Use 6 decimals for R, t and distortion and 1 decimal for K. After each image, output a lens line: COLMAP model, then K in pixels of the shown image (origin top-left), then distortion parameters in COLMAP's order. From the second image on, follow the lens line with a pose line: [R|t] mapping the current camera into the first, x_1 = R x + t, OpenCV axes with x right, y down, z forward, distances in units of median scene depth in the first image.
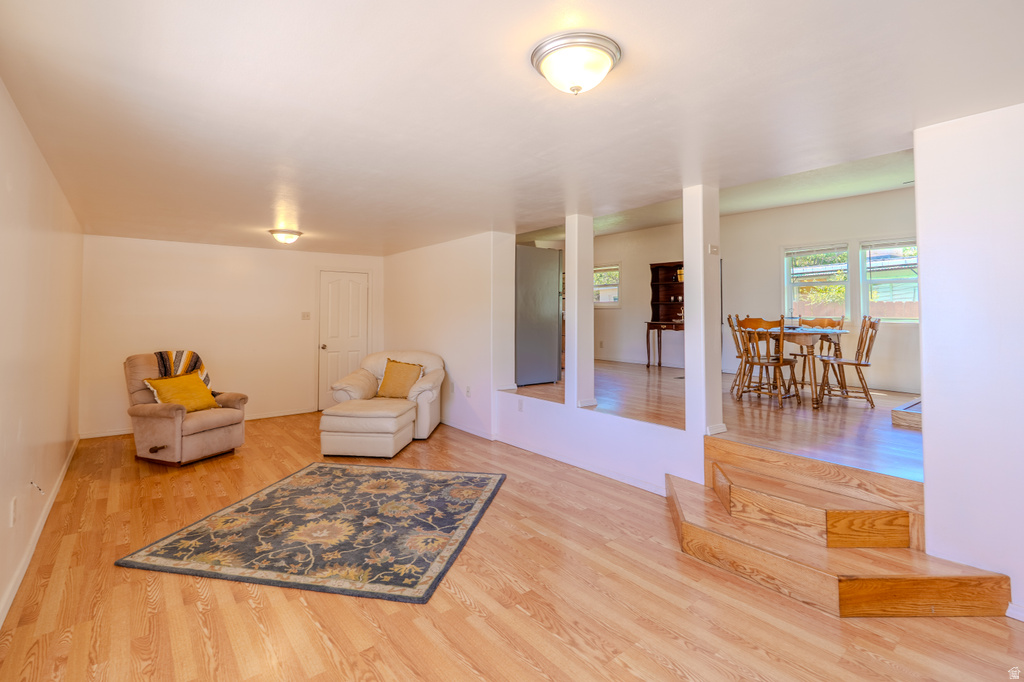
lens RADIAL K [[463.2, 0, 544.5], [0, 463.2, 302.4], [0, 0, 1]] dist [-0.000715, -0.000412]
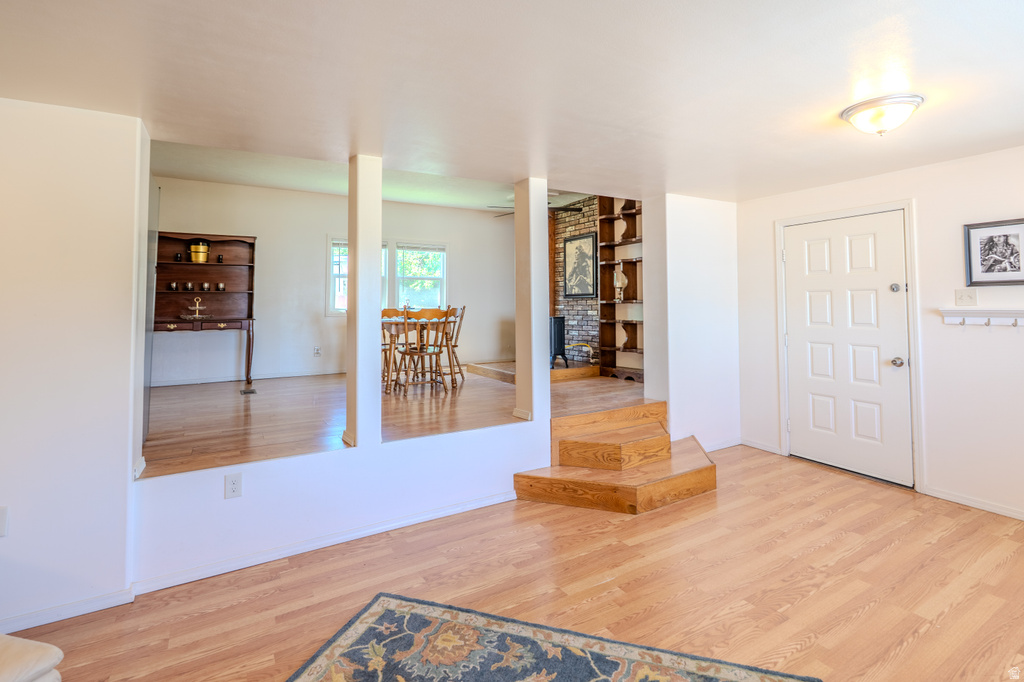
lens RADIAL K [[469.6, 0, 509.1], [0, 469.6, 288.4], [0, 0, 1]] dist [0.000049, 0.000439]
pose [[0.210826, 0.029591, 0.977076, -0.738583], [-0.014654, 0.999525, -0.027109, 0.020053], [-0.977414, -0.008603, 0.211159, 0.875742]]
